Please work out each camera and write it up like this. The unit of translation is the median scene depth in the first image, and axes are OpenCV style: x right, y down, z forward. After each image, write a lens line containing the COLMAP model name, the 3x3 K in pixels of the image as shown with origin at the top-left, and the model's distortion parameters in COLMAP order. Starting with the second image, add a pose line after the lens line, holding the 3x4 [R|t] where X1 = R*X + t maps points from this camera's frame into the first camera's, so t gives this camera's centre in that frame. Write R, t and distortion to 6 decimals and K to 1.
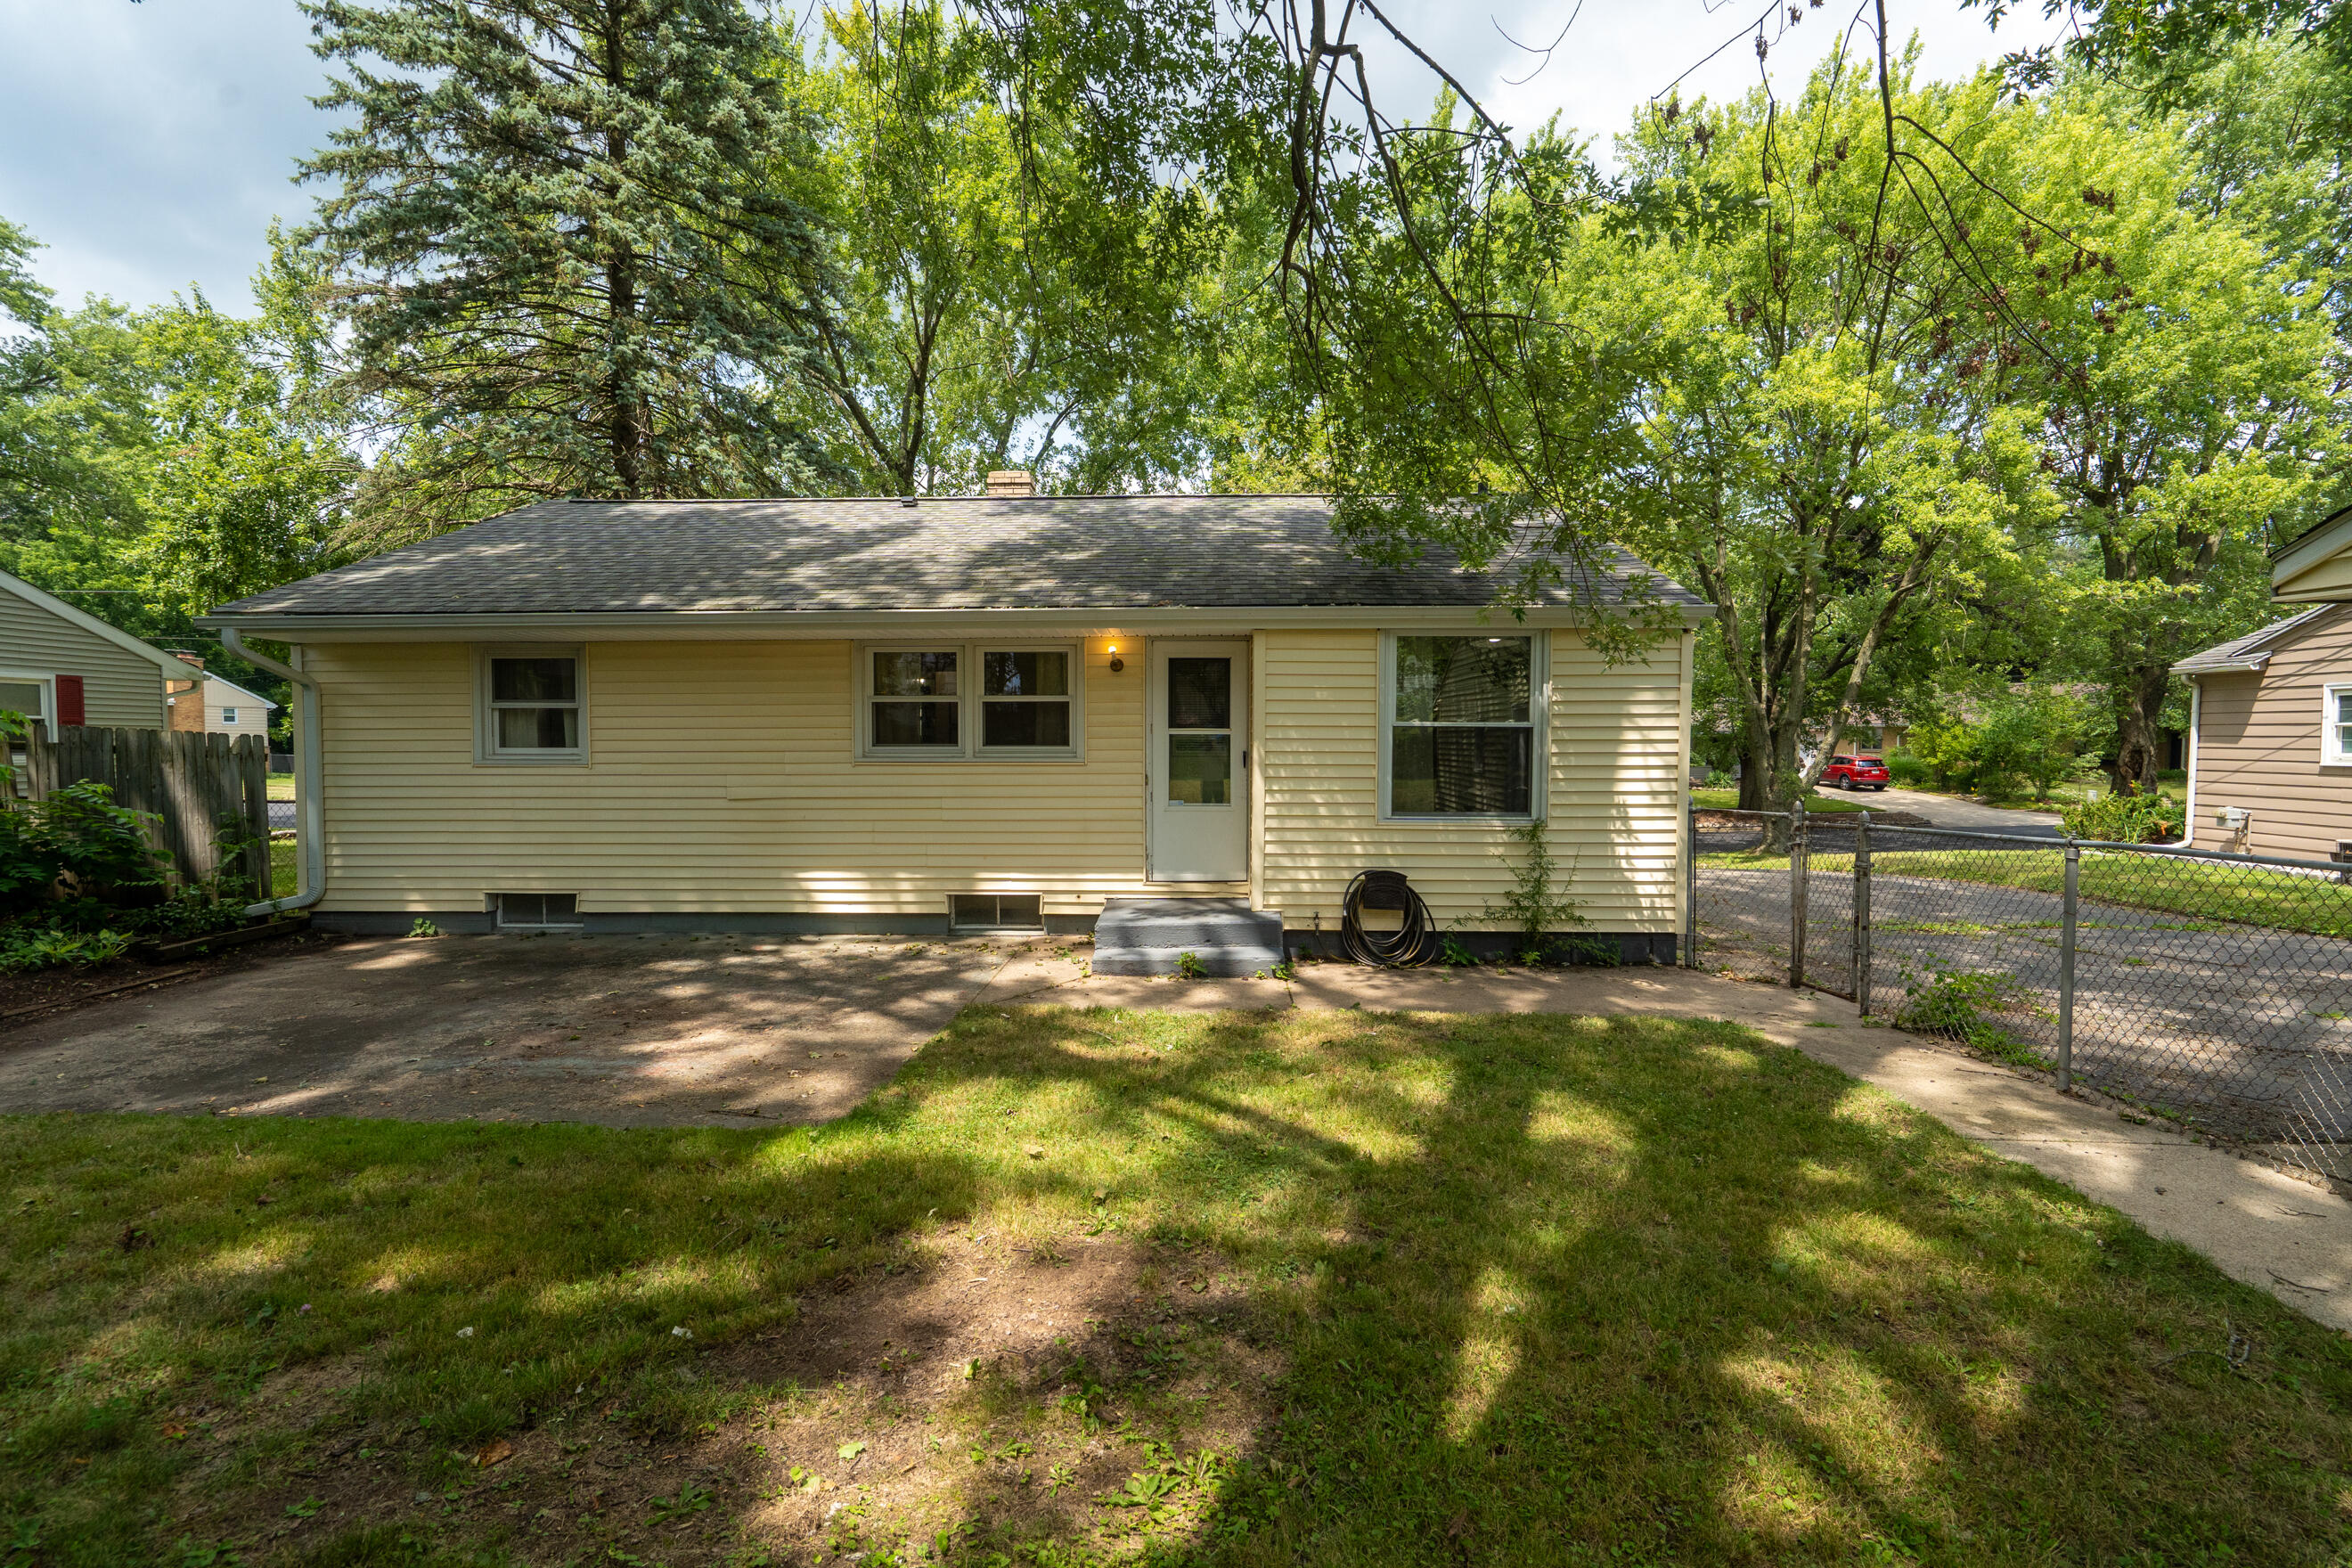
lens RADIAL K [[1023.2, 0, 1176.0], [0, 1023.2, 784.0], [0, 0, 1]] dist [-0.014787, 0.000260]
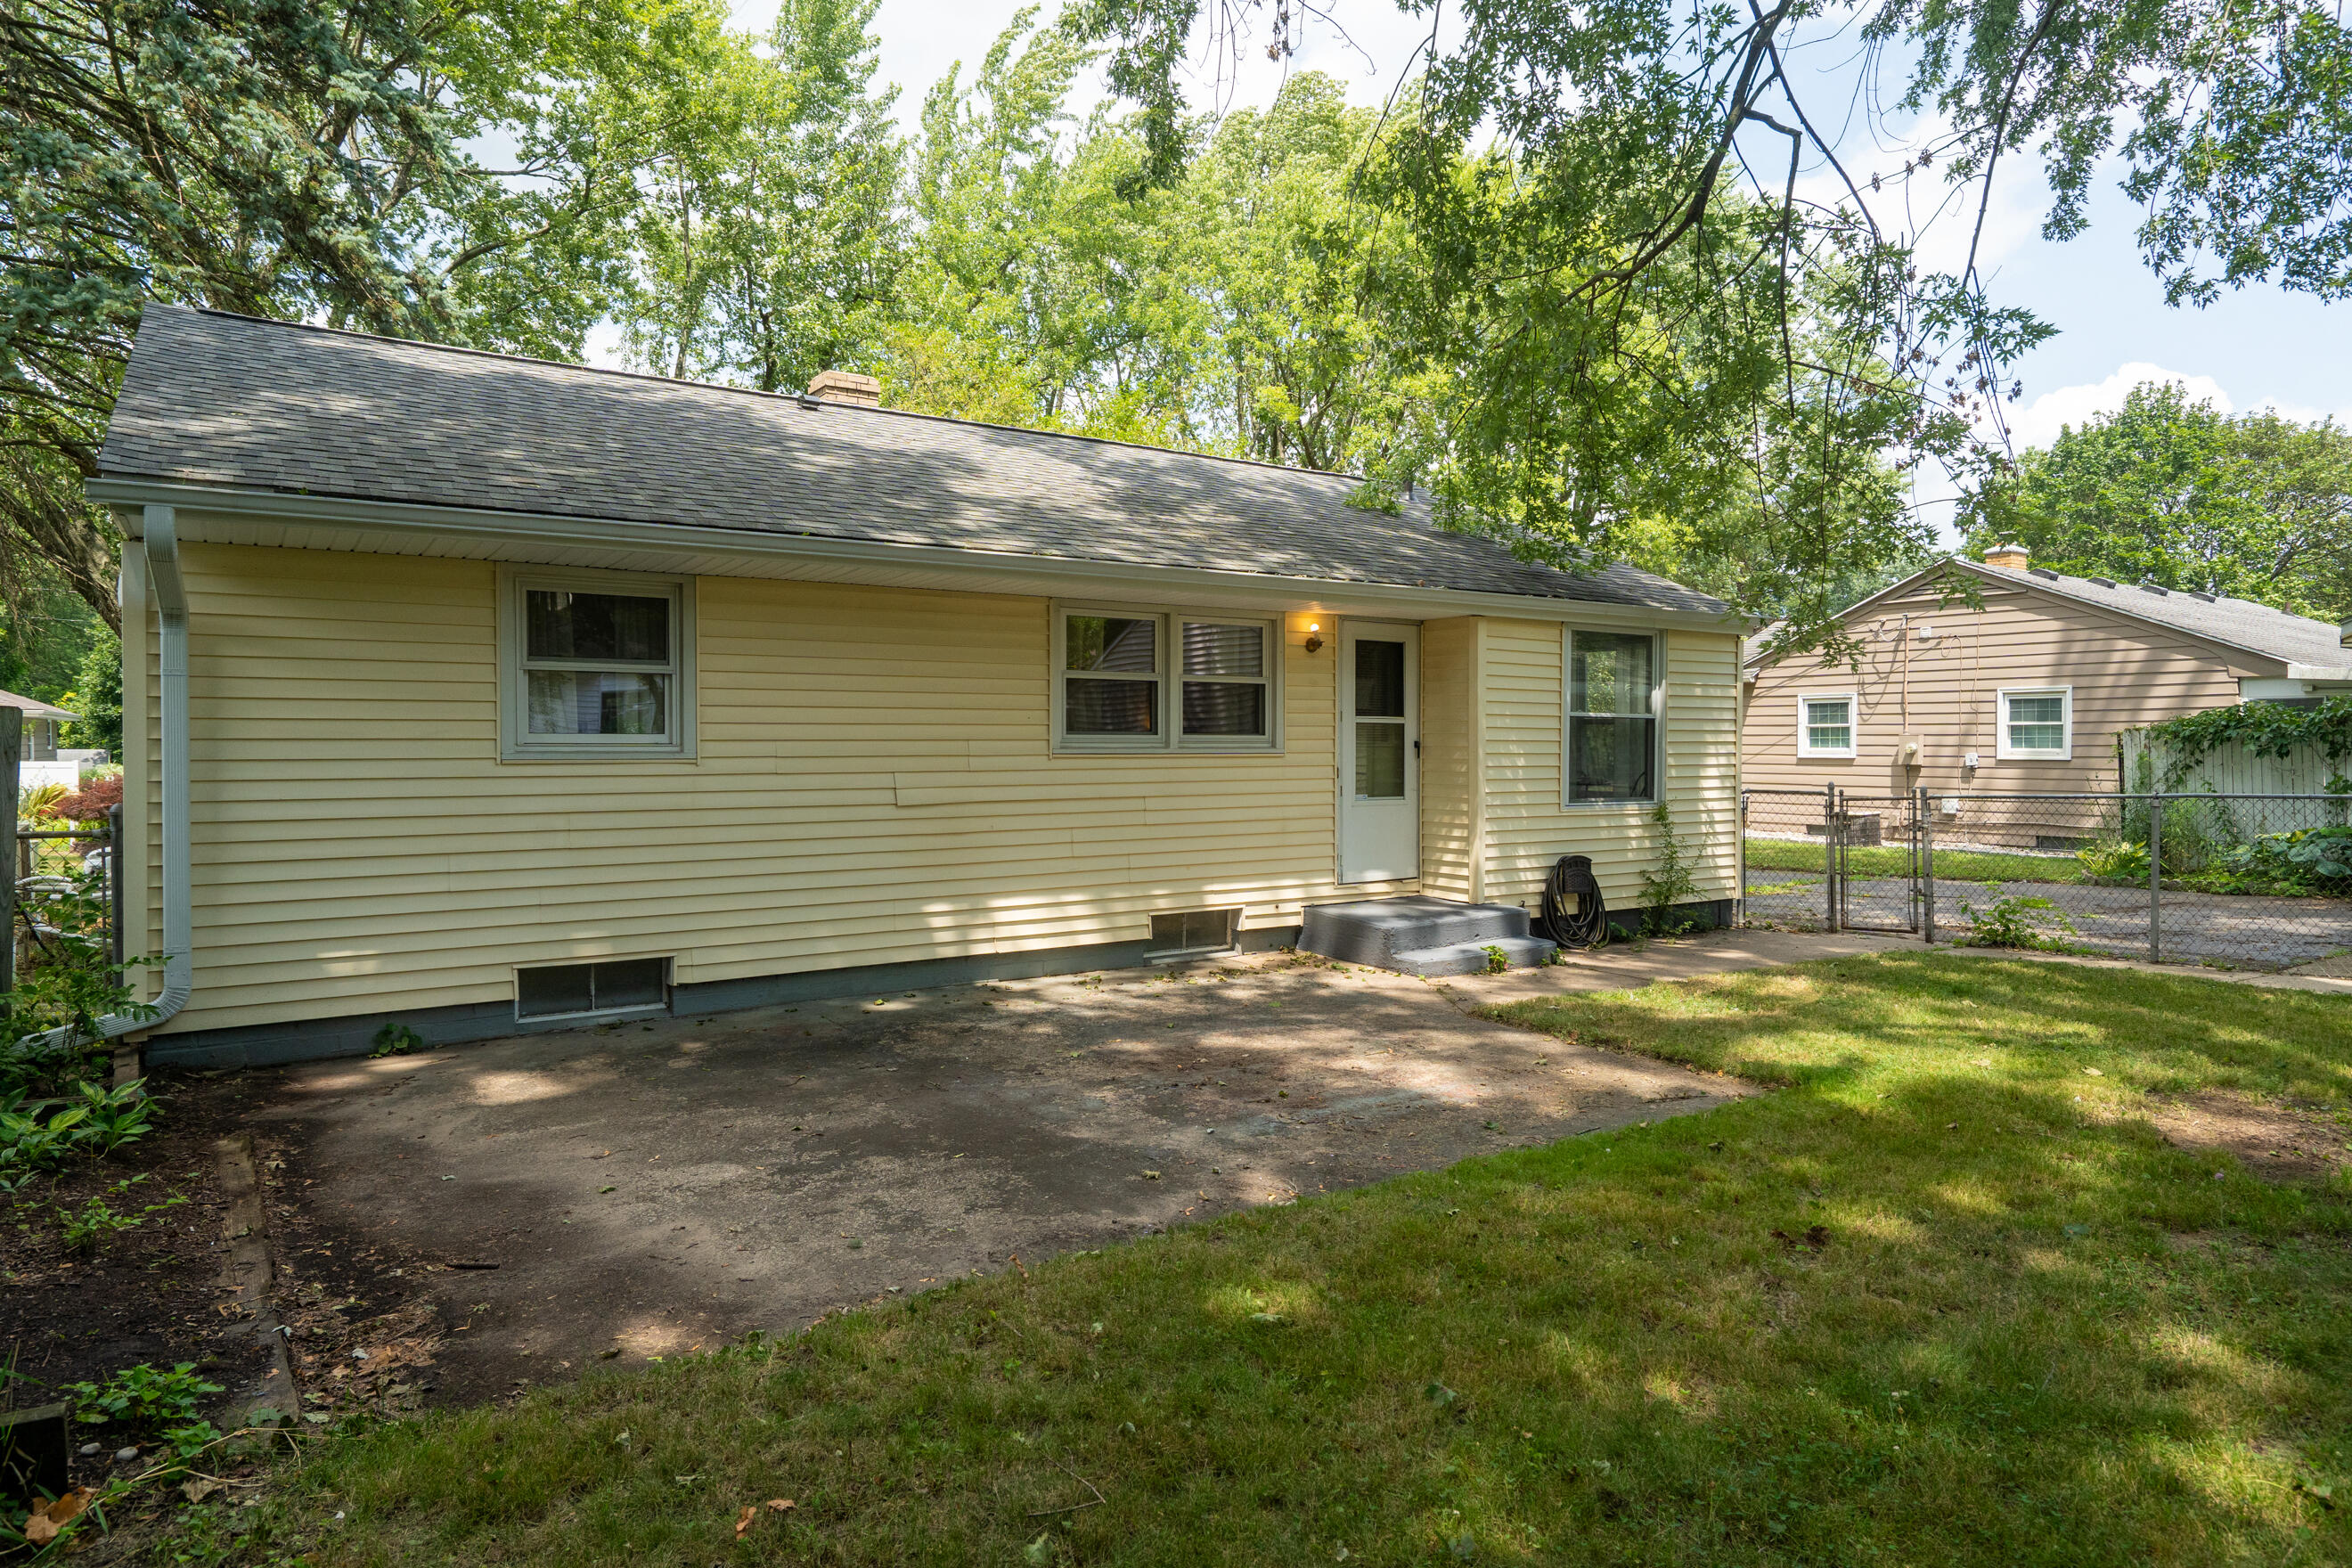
lens RADIAL K [[1319.7, 0, 1190.7], [0, 1319.7, 769.8], [0, 0, 1]] dist [0.004641, -0.000031]
pose [[0.821833, -0.010420, 0.569634, -0.805922], [0.024323, 0.999563, -0.016807, 0.010169], [-0.569209, 0.027667, 0.821727, 0.110782]]
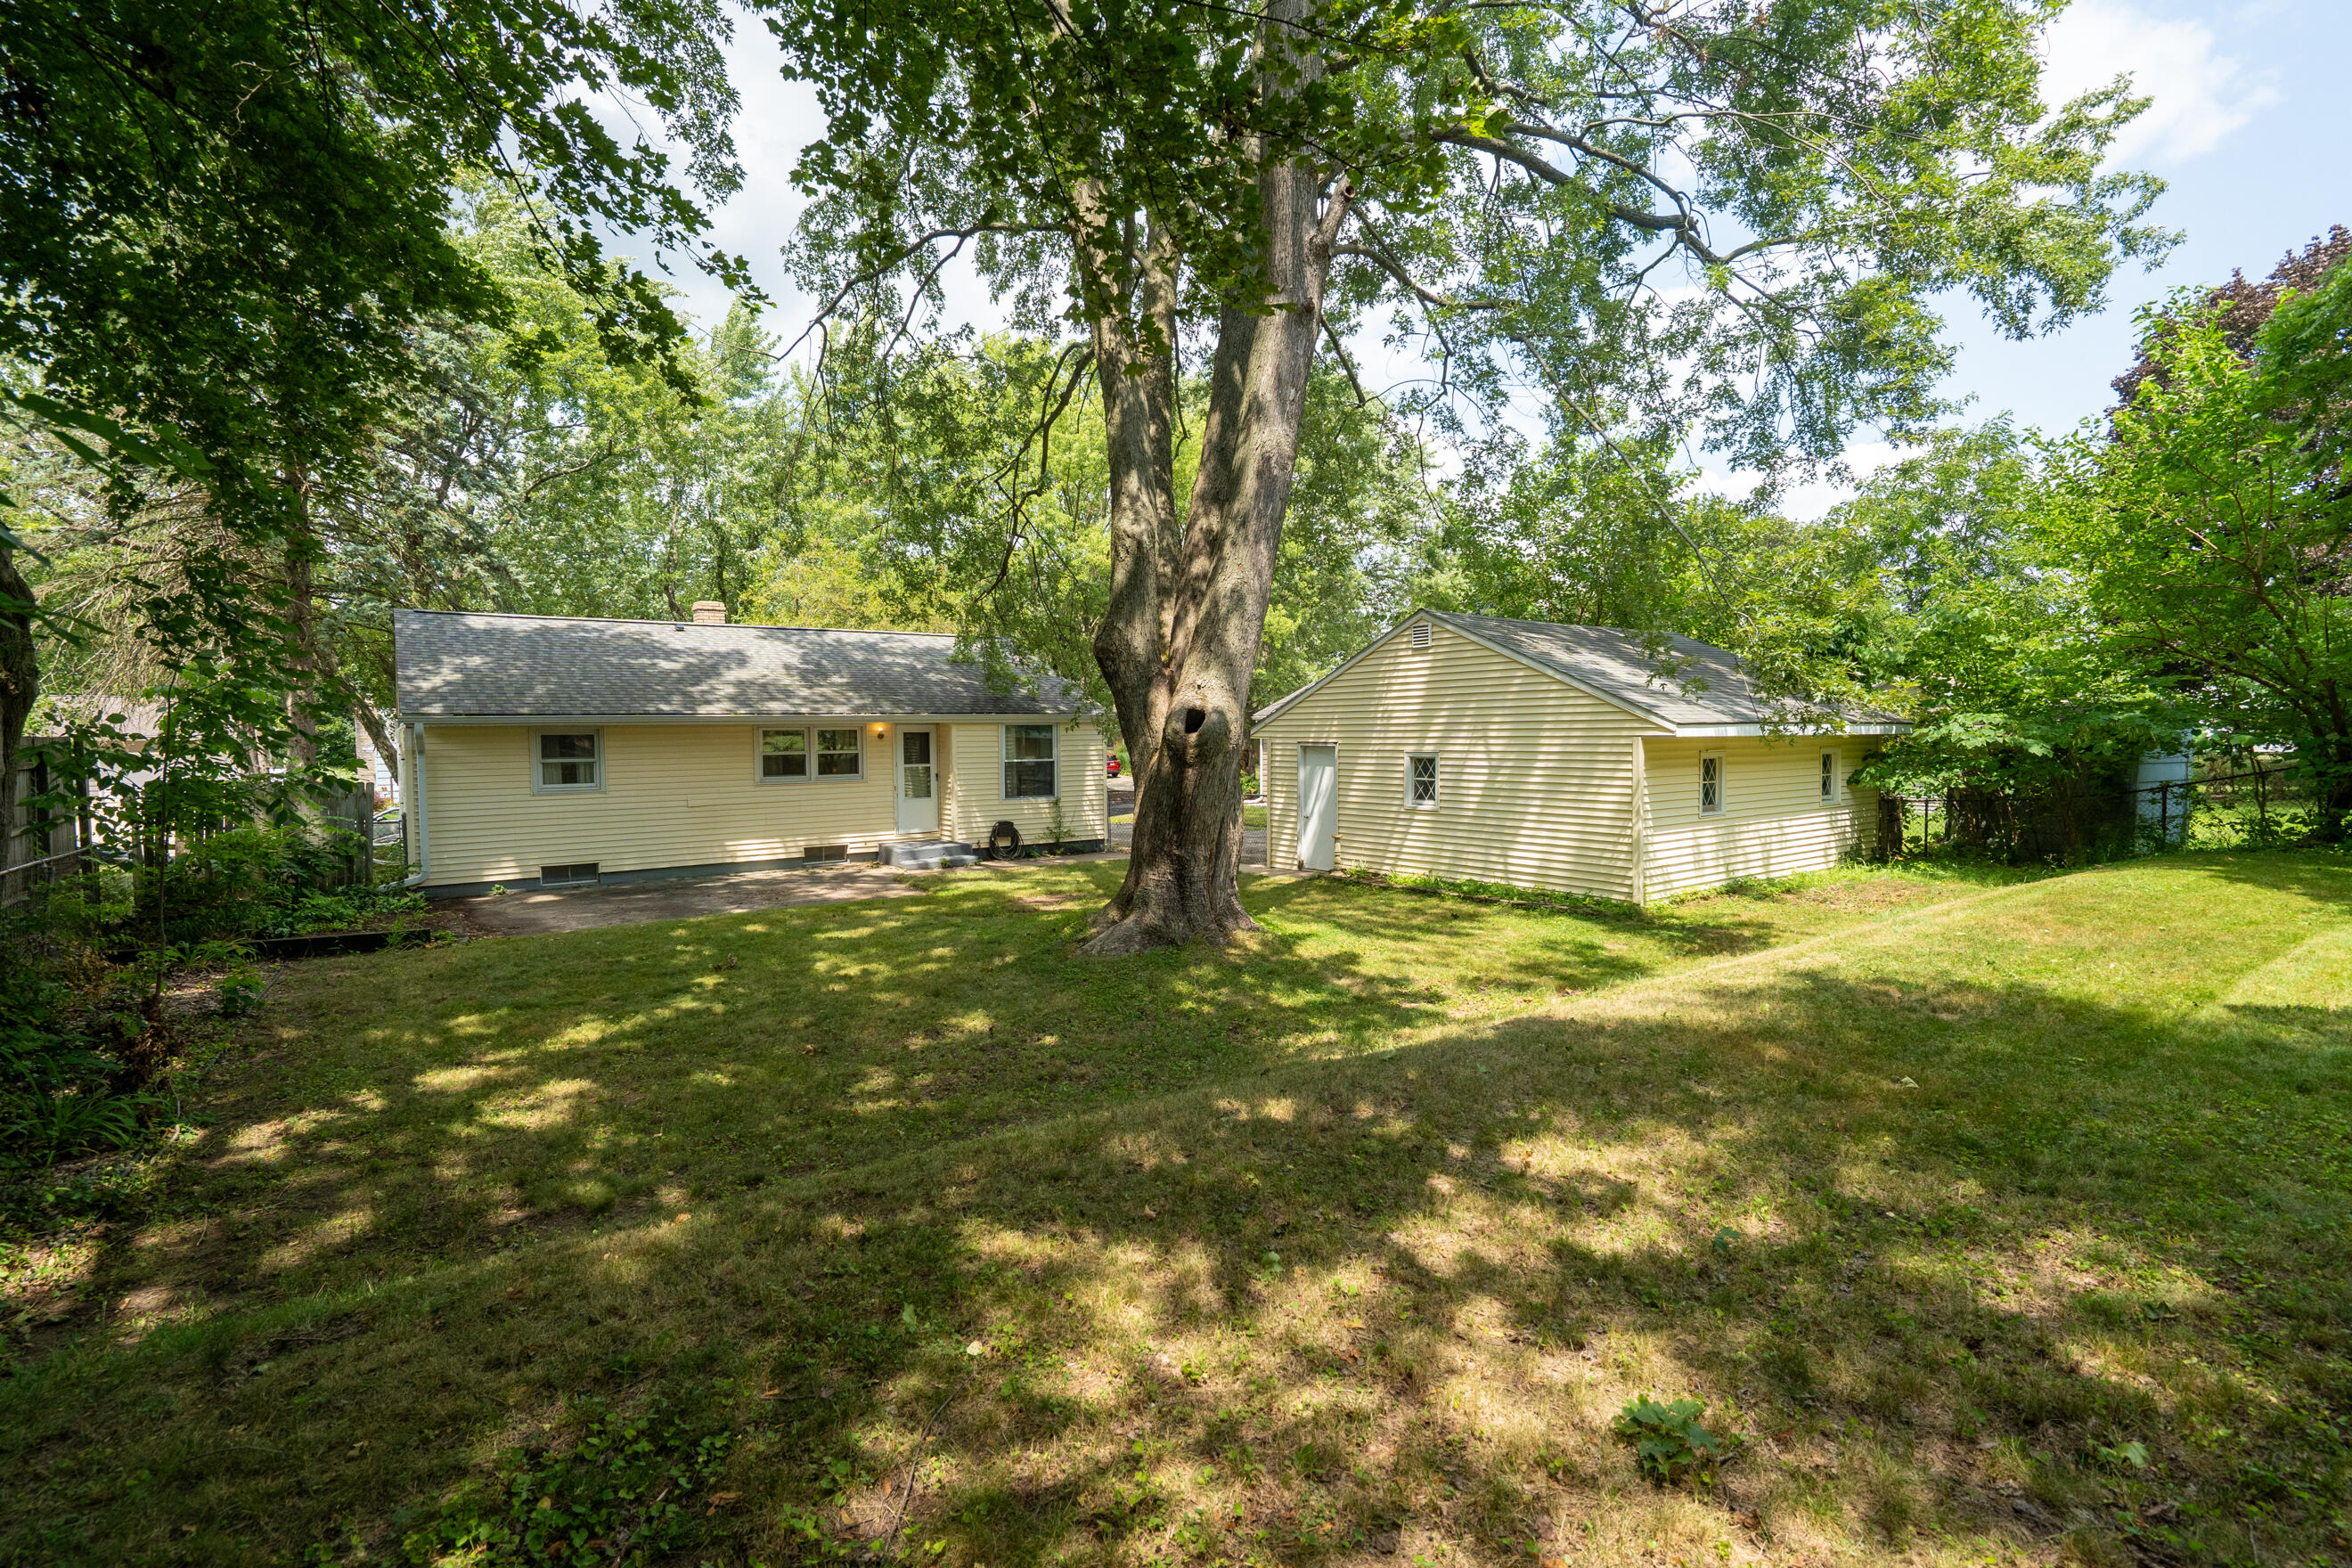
lens RADIAL K [[1023.2, 0, 1176.0], [0, 1023.2, 784.0], [0, 0, 1]] dist [-0.014787, 0.000260]
pose [[0.797219, -0.040655, 0.602319, -0.870448], [0.027541, 0.999140, 0.030987, -0.063927], [-0.603061, -0.008115, 0.797654, -1.113777]]
